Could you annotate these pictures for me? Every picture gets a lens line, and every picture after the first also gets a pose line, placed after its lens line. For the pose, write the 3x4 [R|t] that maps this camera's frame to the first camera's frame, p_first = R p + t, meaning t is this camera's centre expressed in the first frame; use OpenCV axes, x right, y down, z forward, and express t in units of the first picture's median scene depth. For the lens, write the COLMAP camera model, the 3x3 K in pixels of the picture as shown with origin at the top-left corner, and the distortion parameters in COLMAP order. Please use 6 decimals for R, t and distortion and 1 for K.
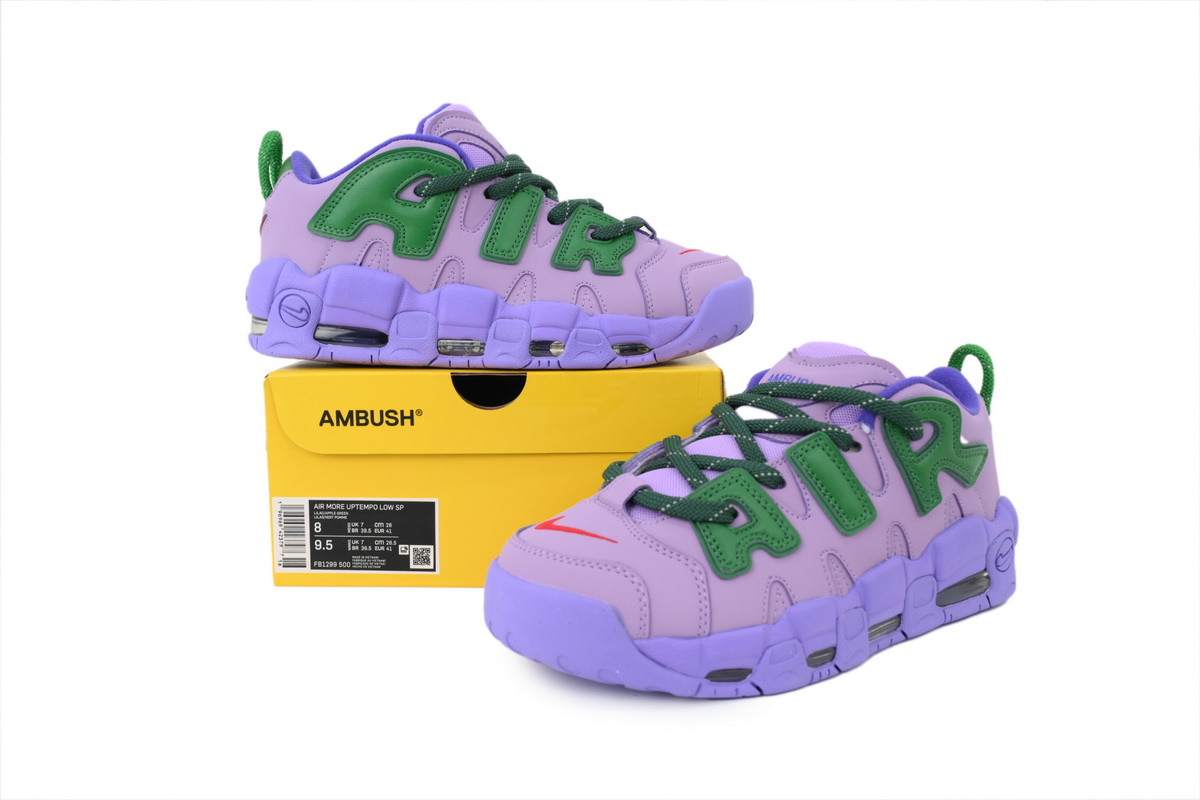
lens RADIAL K [[951.9, 0, 600.0], [0, 951.9, 400.0], [0, 0, 1]] dist [0.004804, 0.000579]
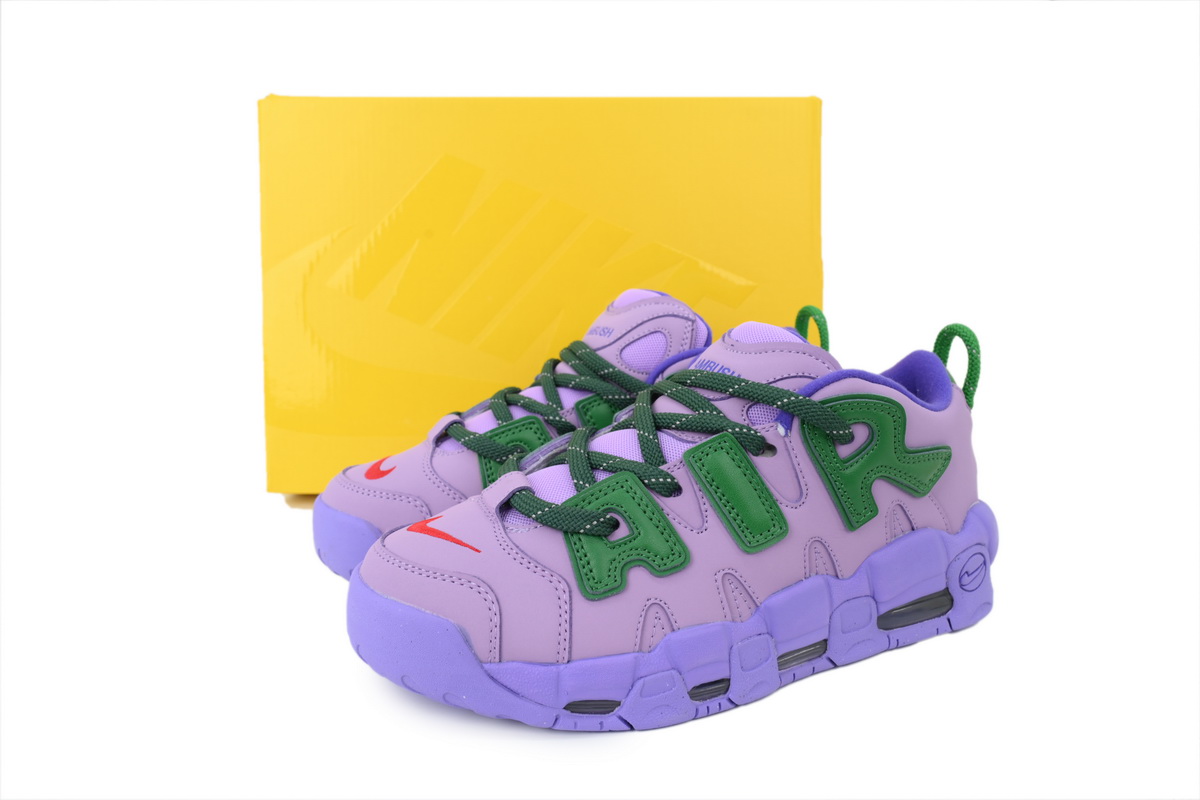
lens RADIAL K [[951.9, 0, 600.0], [0, 951.9, 400.0], [0, 0, 1]] dist [0.004804, 0.000579]
pose [[0.990662, 0.026204, -0.133799, 0.236299], [-0.017406, 0.997634, 0.066511, -0.052839], [0.135225, -0.063561, 0.988774, 0.128756]]
